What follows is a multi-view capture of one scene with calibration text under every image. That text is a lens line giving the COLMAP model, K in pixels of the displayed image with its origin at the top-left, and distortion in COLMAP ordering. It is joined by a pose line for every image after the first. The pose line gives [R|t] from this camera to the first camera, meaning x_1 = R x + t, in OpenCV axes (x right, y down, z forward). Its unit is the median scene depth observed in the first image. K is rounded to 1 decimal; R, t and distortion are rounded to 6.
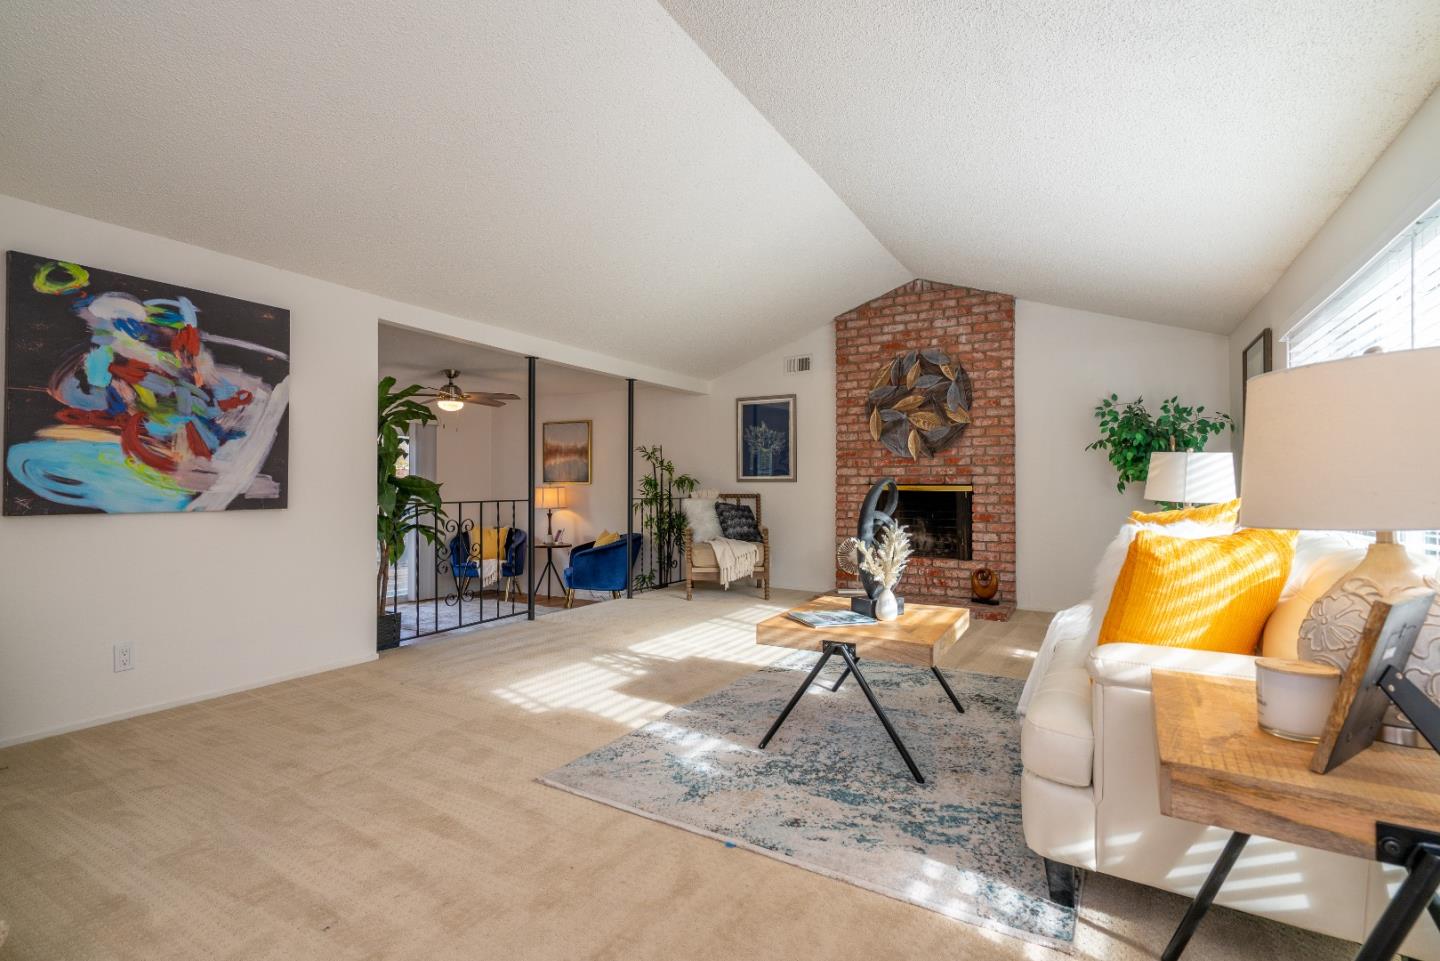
lens RADIAL K [[654.9, 0, 716.3], [0, 654.9, 476.9], [0, 0, 1]] dist [-0.008277, 0.001840]
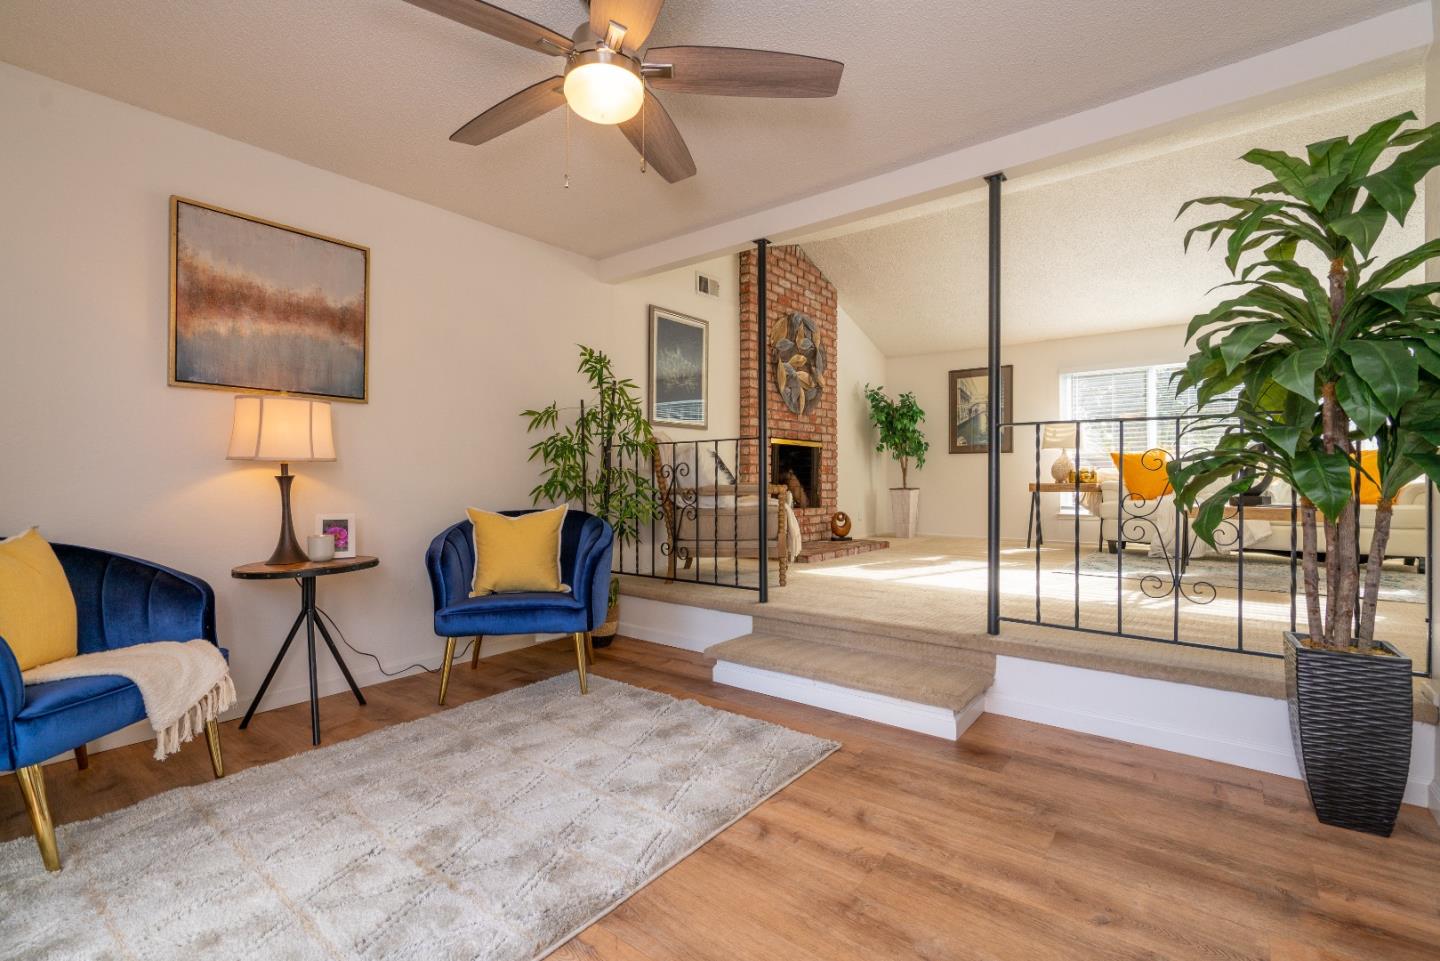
lens RADIAL K [[654.9, 0, 693.9], [0, 654.9, 475.2], [0, 0, 1]] dist [-0.008277, 0.001840]
pose [[0.151854, 0.001437, 0.988402, -0.792907], [-0.009801, 0.999952, 0.000052, 0.073513], [-0.988354, -0.009695, 0.151860, 1.046294]]
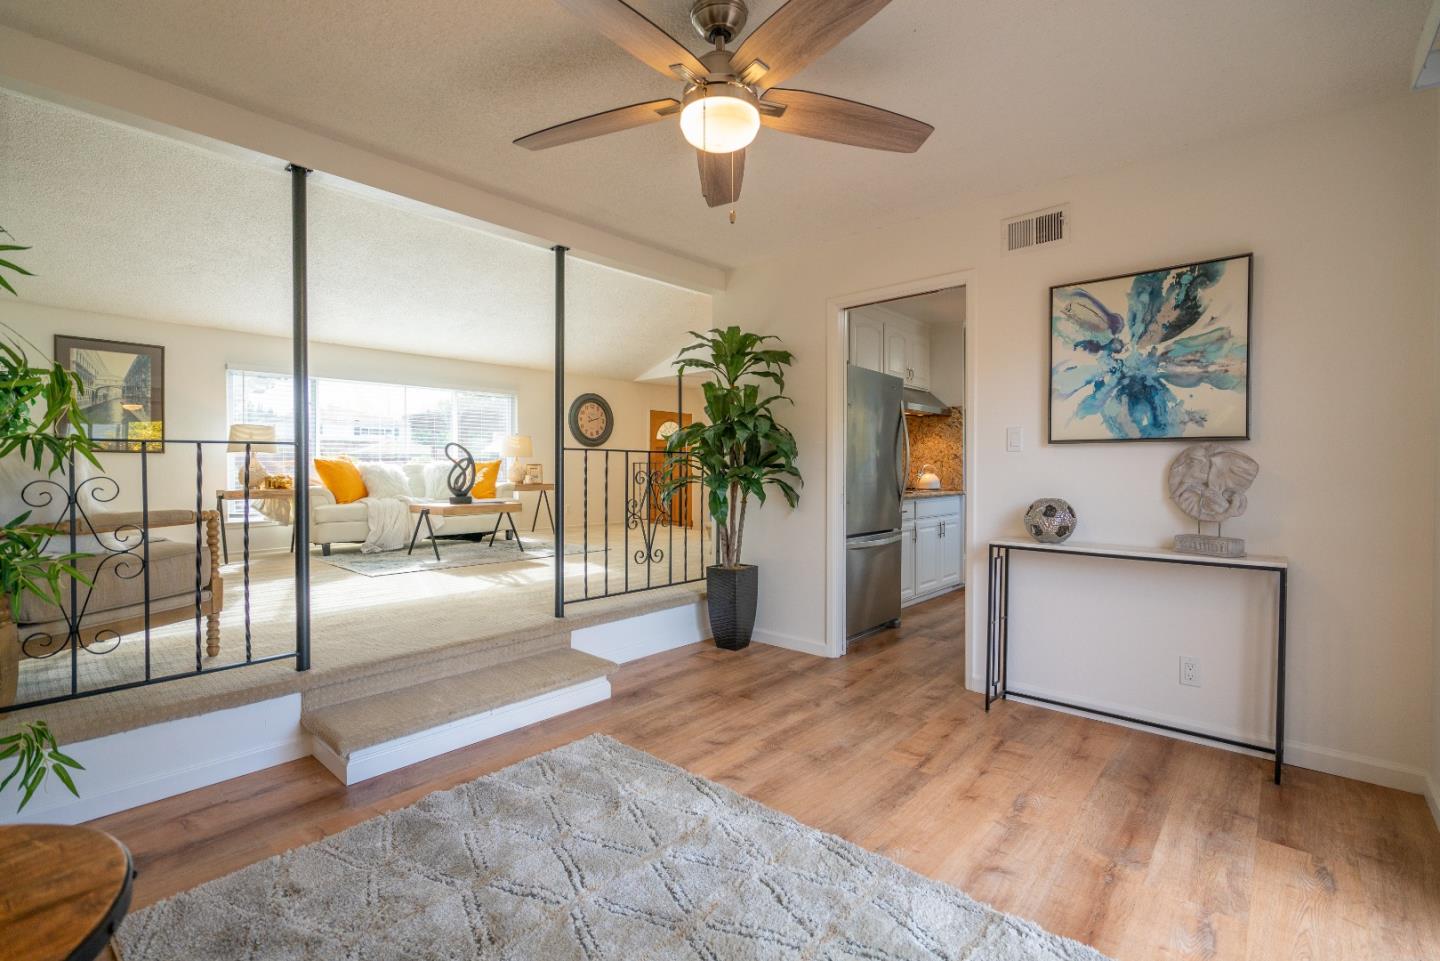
lens RADIAL K [[654.9, 0, 733.5], [0, 654.9, 475.2], [0, 0, 1]] dist [-0.008277, 0.001840]
pose [[-0.985994, -0.001509, 0.166772, -0.518011], [-0.001862, 0.999996, -0.001963, 0.059114], [-0.166768, -0.002246, -0.985994, 1.496436]]
